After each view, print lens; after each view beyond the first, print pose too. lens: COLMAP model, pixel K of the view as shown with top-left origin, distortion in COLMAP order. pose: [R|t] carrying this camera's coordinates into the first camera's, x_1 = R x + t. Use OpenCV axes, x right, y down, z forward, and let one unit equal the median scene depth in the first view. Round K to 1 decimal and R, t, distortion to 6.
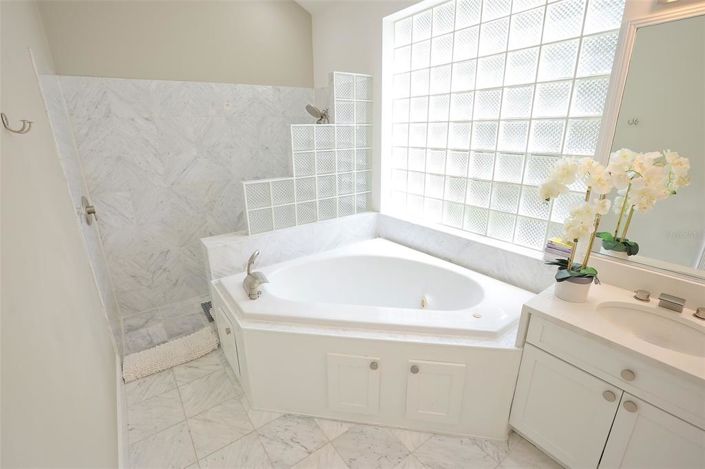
lens RADIAL K [[317.7, 0, 352.5], [0, 317.7, 234.5], [0, 0, 1]] dist [-0.061998, 0.022973]
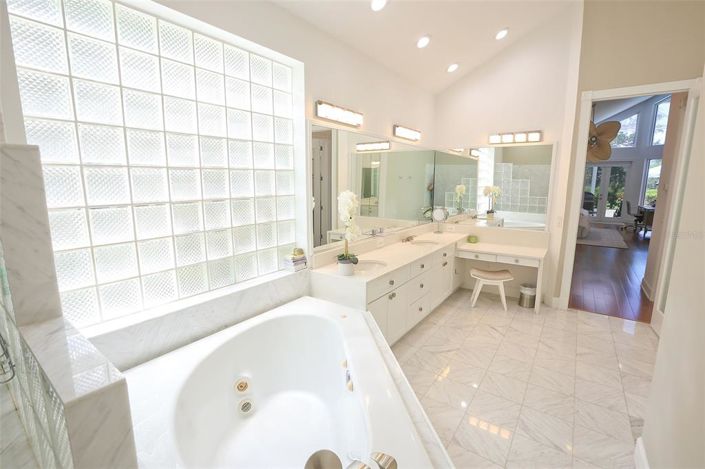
lens RADIAL K [[317.7, 0, 352.5], [0, 317.7, 234.5], [0, 0, 1]] dist [-0.061998, 0.022973]
pose [[-0.298079, -0.150424, 0.942614, -0.598416], [0.294279, 0.924923, 0.240660, -0.268561], [-0.908047, 0.349127, -0.231433, 0.841543]]
